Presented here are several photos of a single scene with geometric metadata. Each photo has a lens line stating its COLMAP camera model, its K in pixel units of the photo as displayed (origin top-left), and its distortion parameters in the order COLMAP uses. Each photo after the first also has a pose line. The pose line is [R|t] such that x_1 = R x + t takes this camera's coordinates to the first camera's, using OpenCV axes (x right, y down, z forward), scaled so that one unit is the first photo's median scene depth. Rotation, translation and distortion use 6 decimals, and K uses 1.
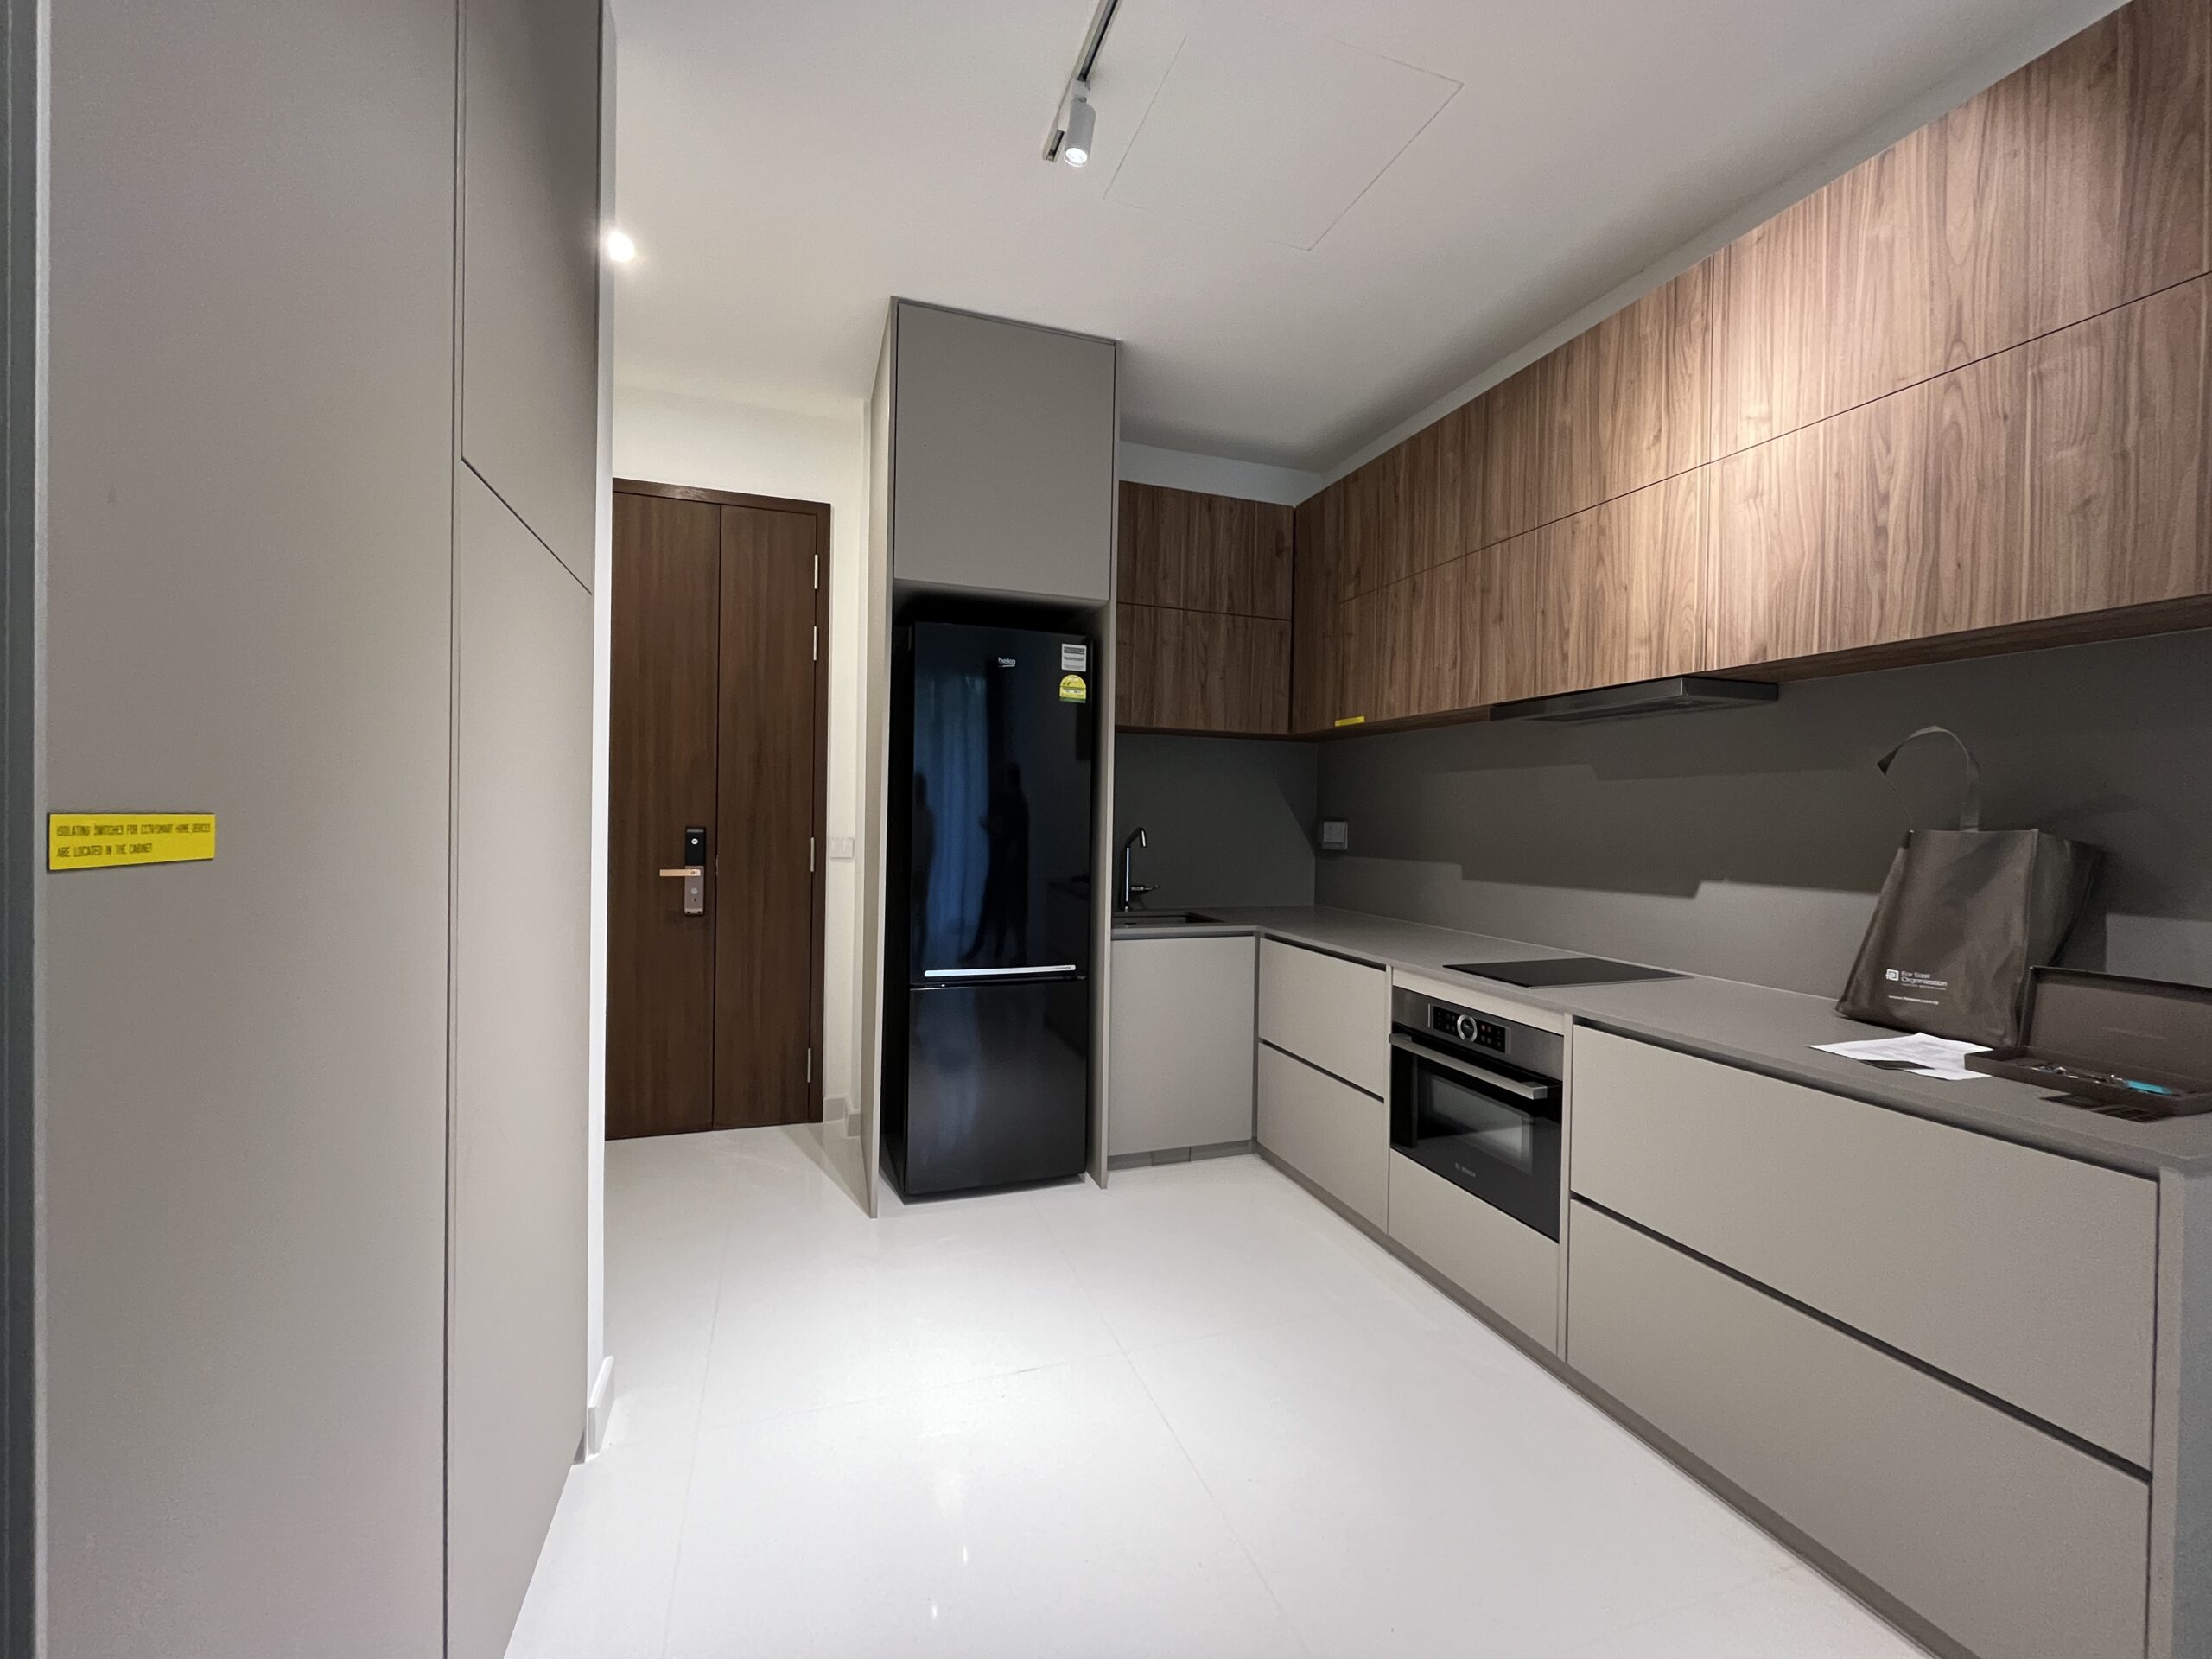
lens RADIAL K [[893.0, 0, 1111.8], [0, 893.0, 826.8], [0, 0, 1]] dist [0.009233, 0.000068]
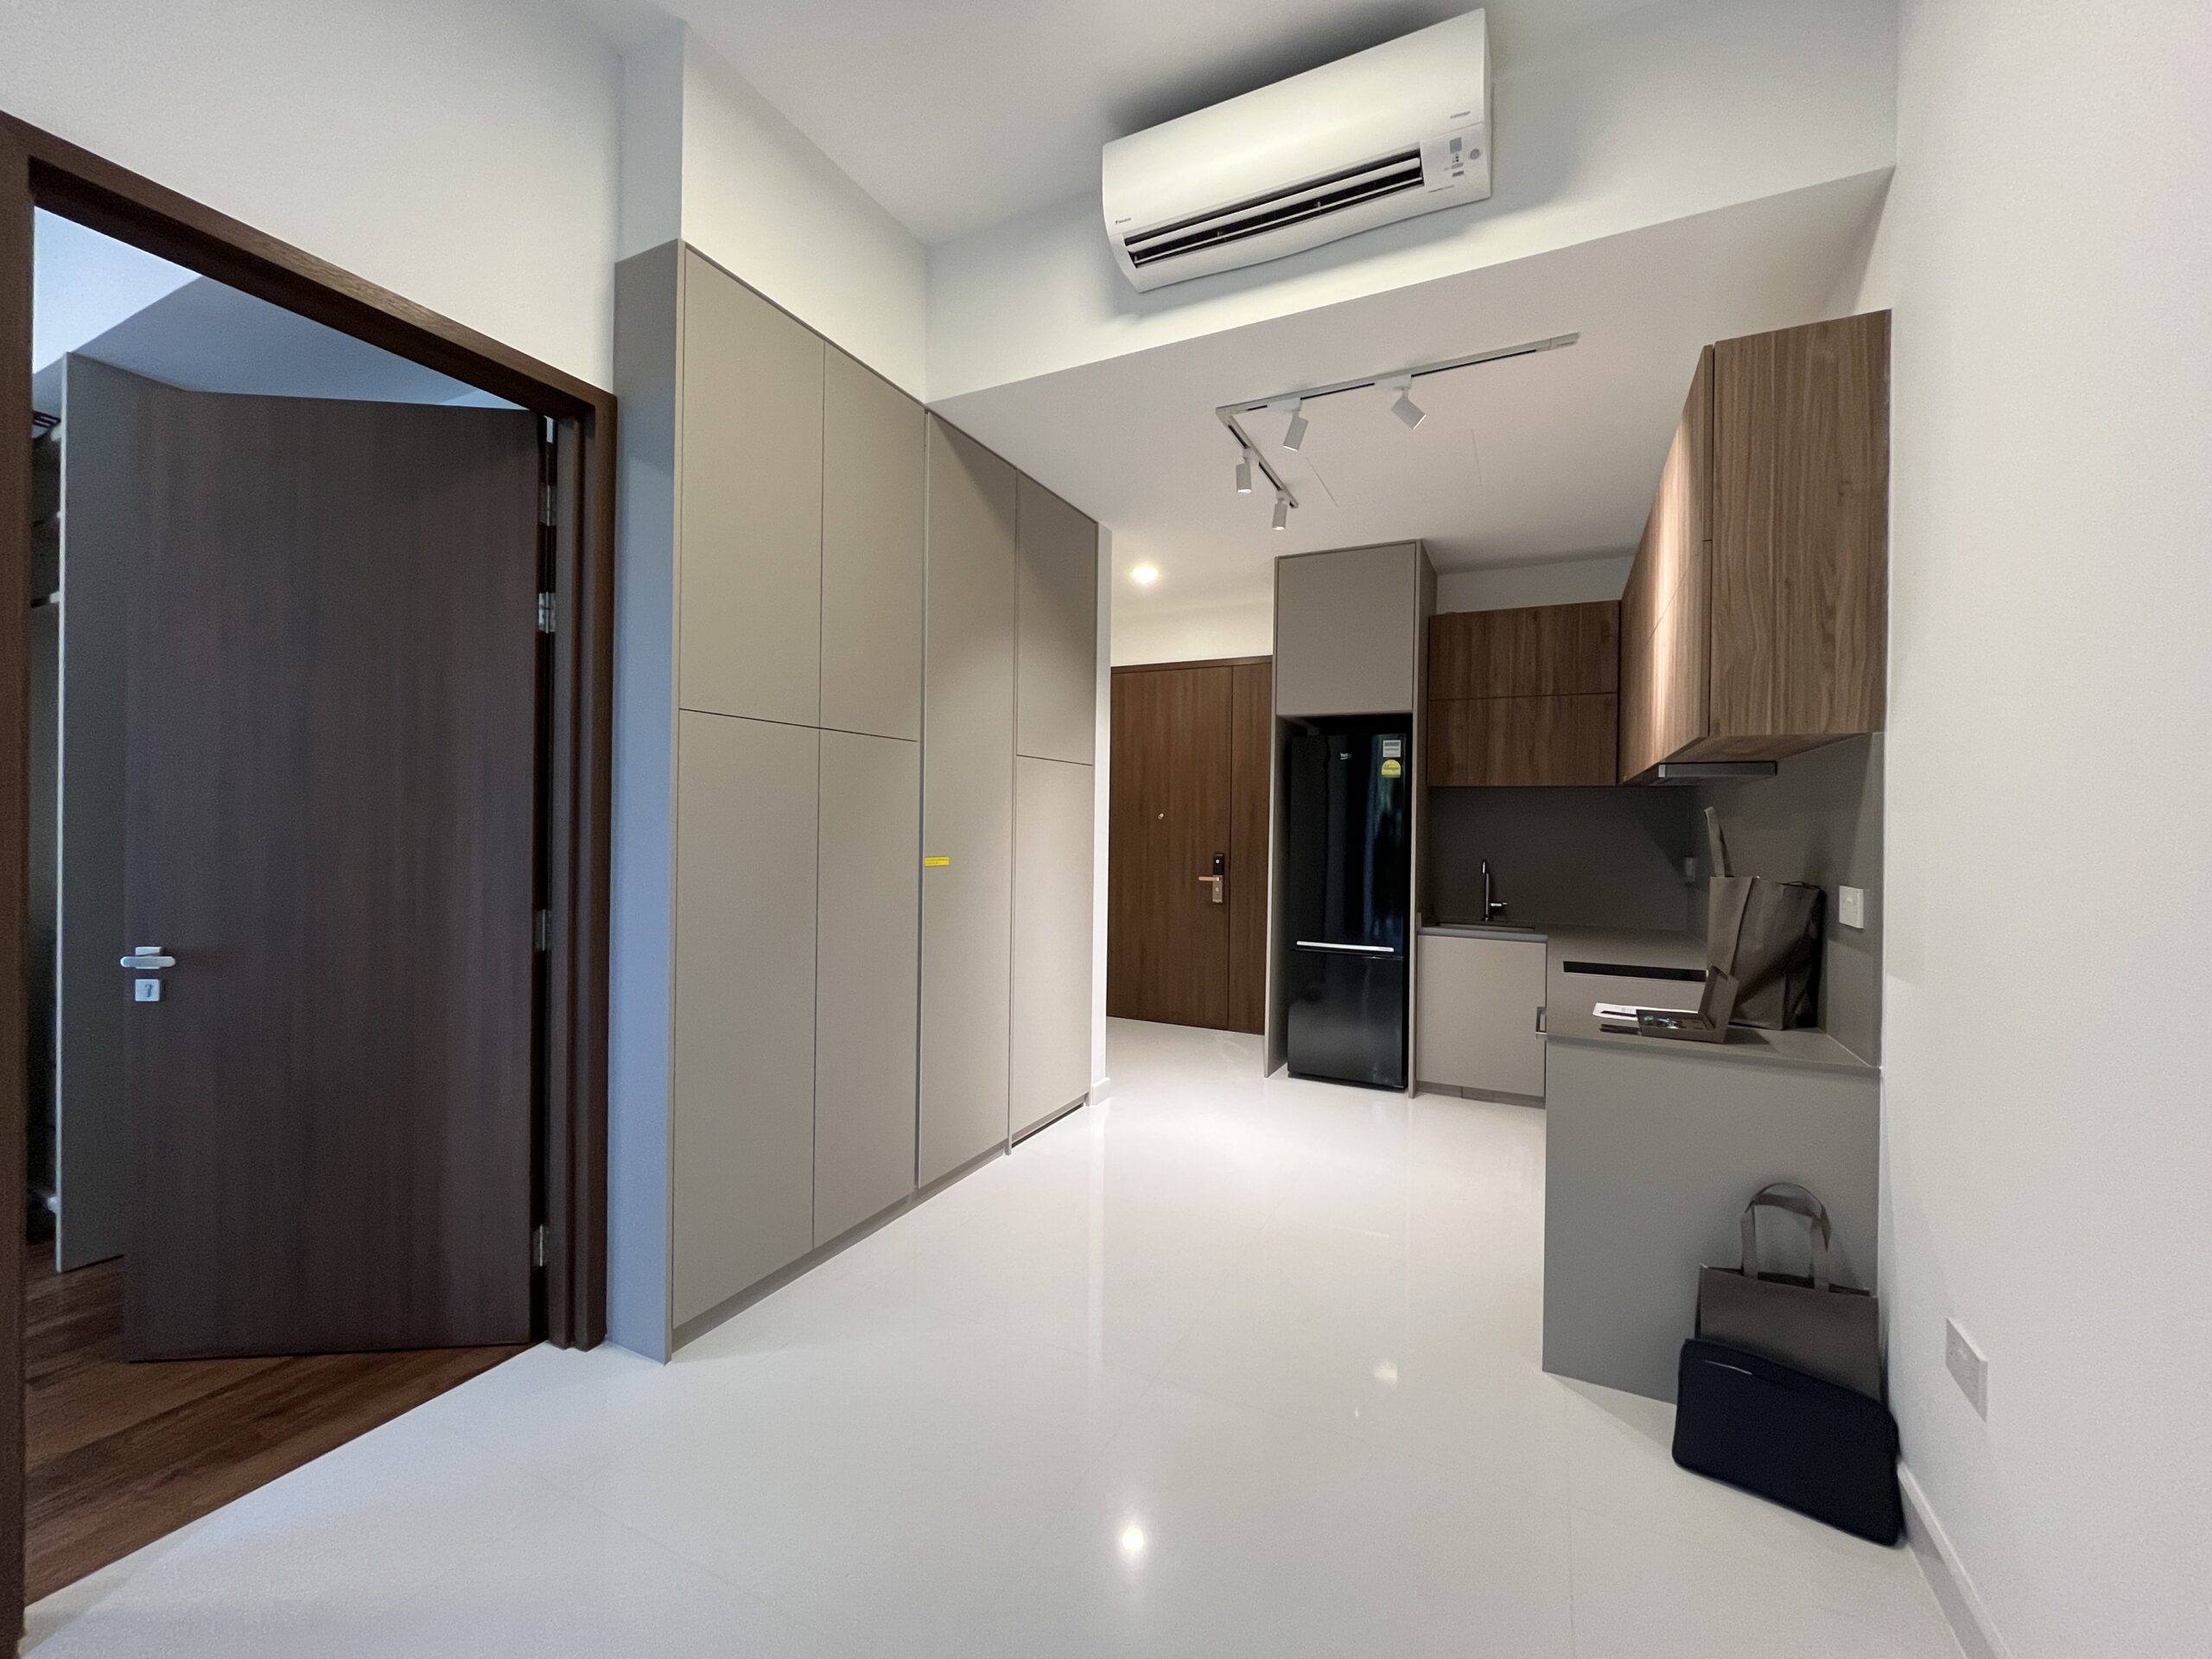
lens RADIAL K [[893.0, 0, 1111.8], [0, 893.0, 826.8], [0, 0, 1]] dist [0.009233, 0.000068]
pose [[0.701988, -0.001924, -0.712187, 0.680499], [-0.012414, 0.999811, -0.014938, -0.024107], [0.712081, 0.019327, 0.701831, -0.402652]]
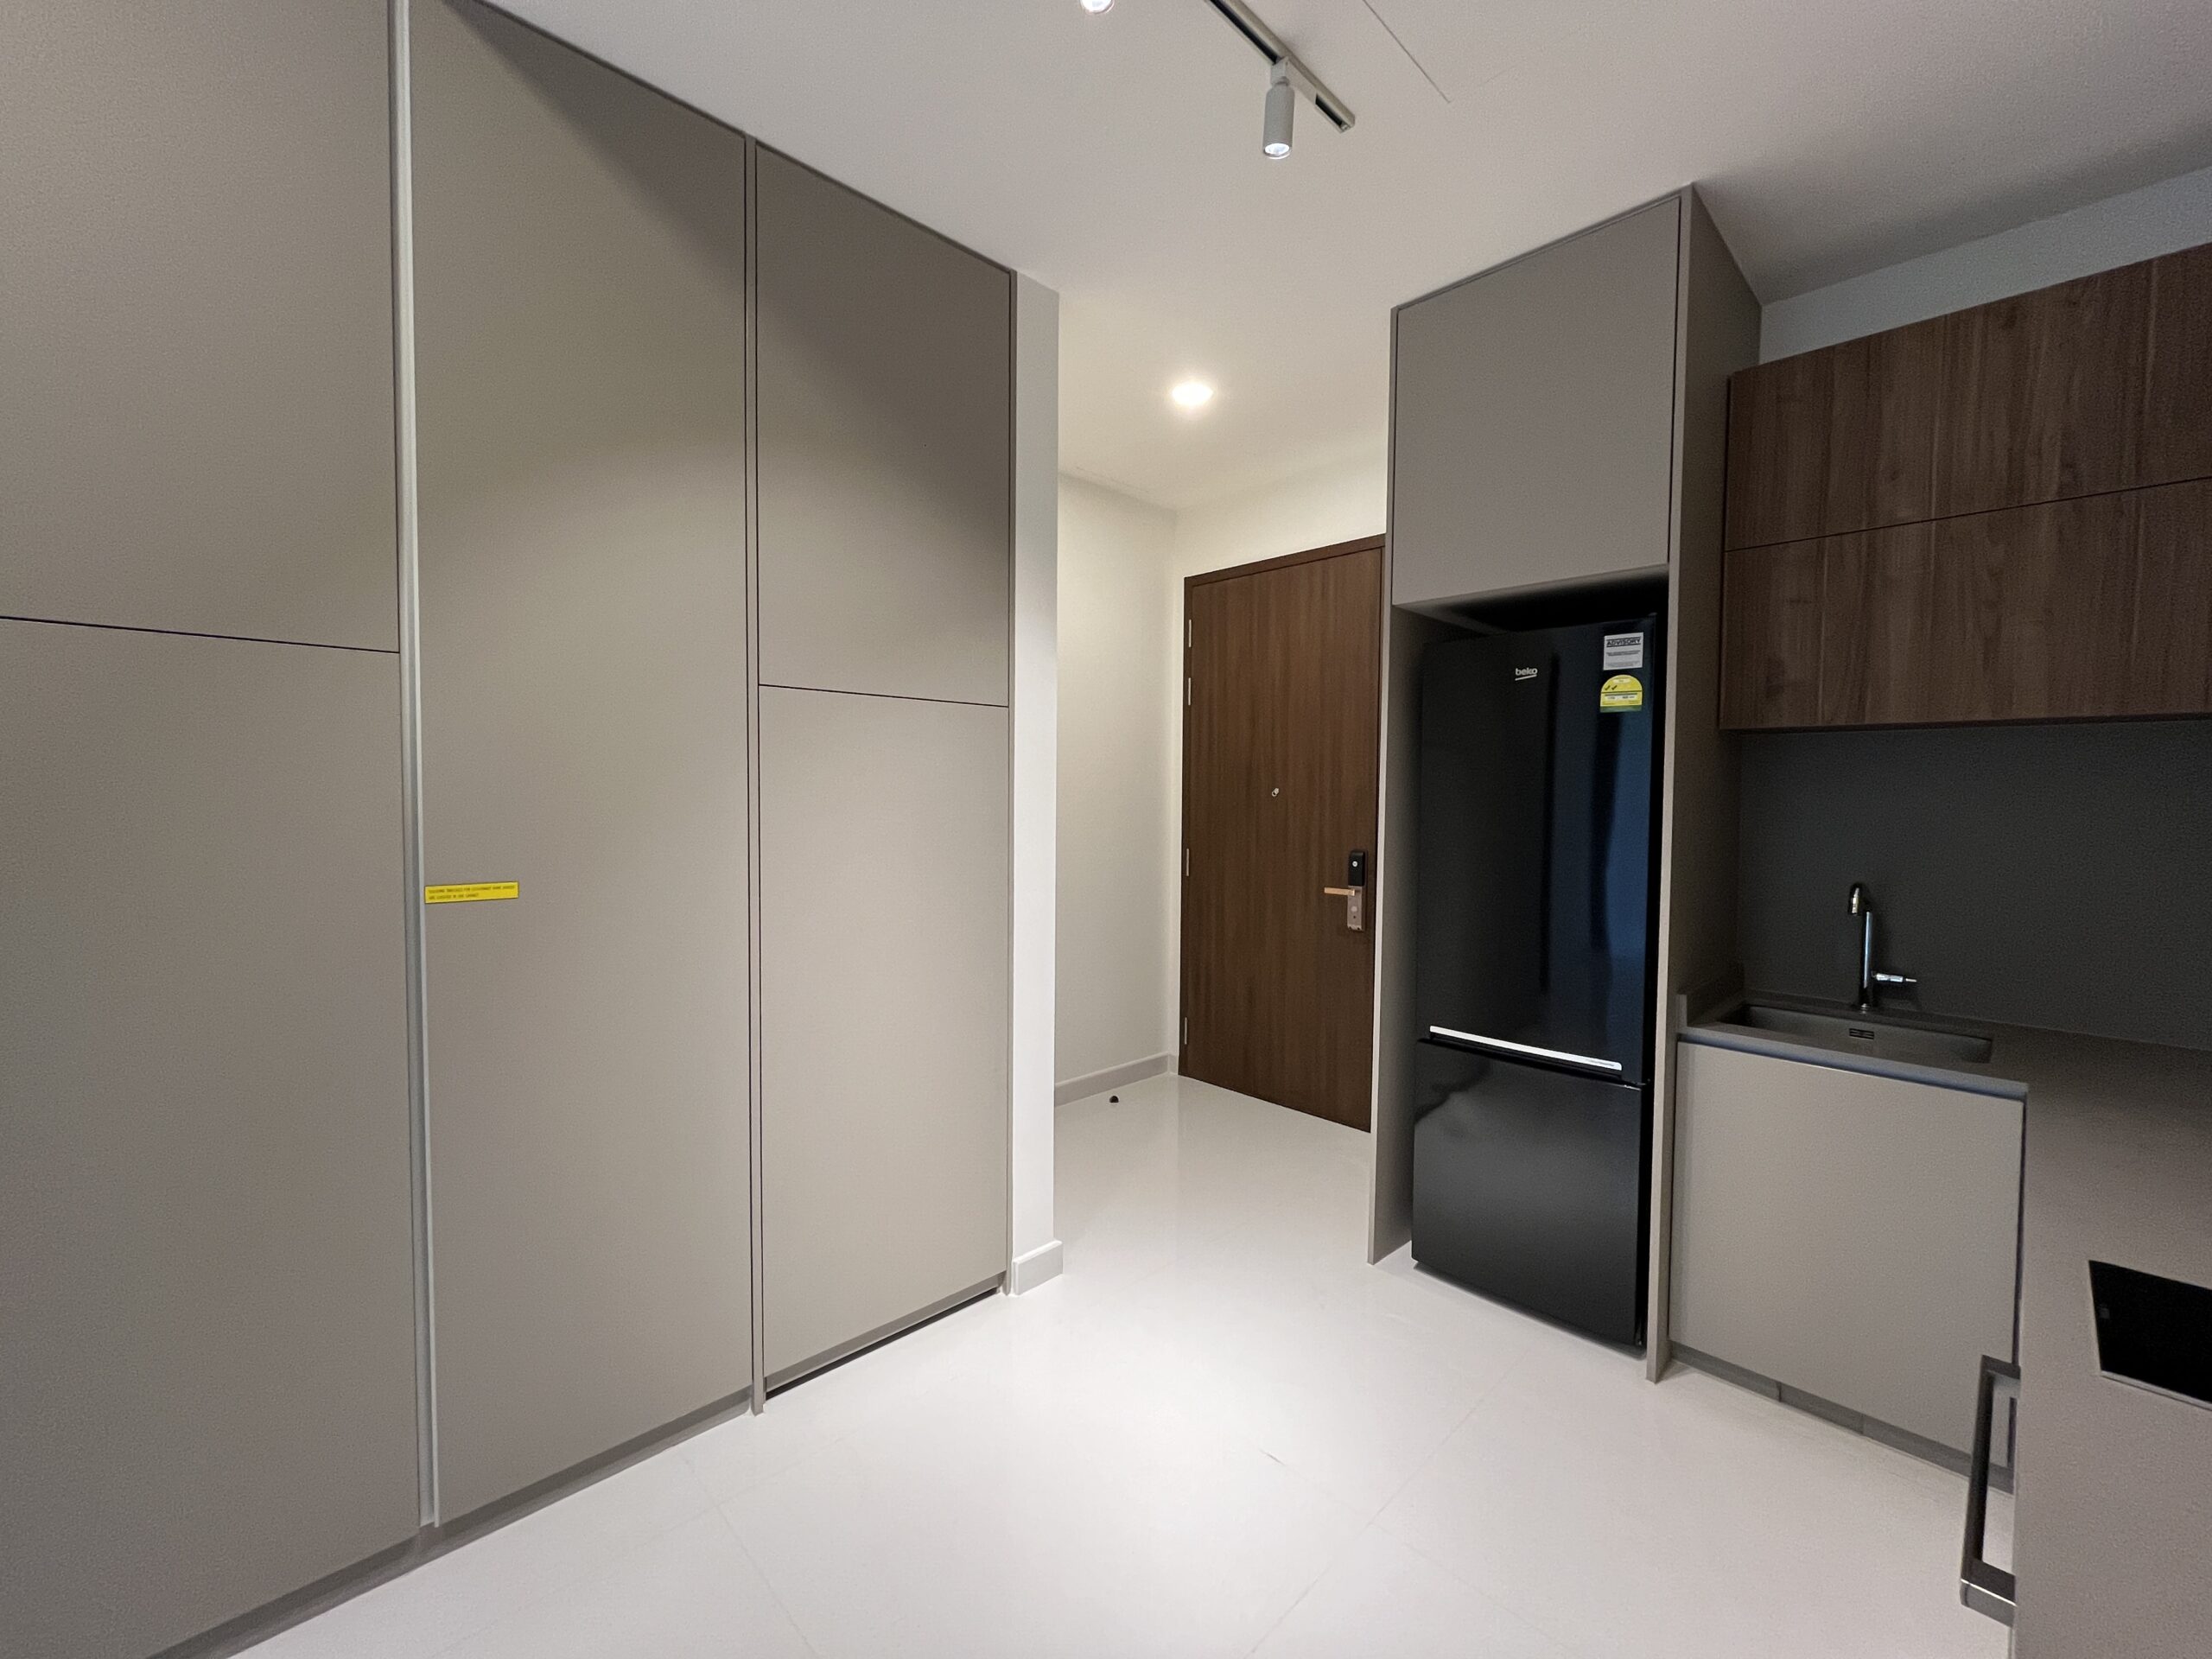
lens RADIAL K [[896.6, 0, 1106.0], [0, 896.6, 829.5], [0, 0, 1]] dist [-0.002319, 0.000157]
pose [[0.417590, 0.024982, -0.908292, 0.435209], [-0.012660, 0.999685, 0.021675, -0.049407], [0.908547, 0.002447, 0.417775, 0.282615]]
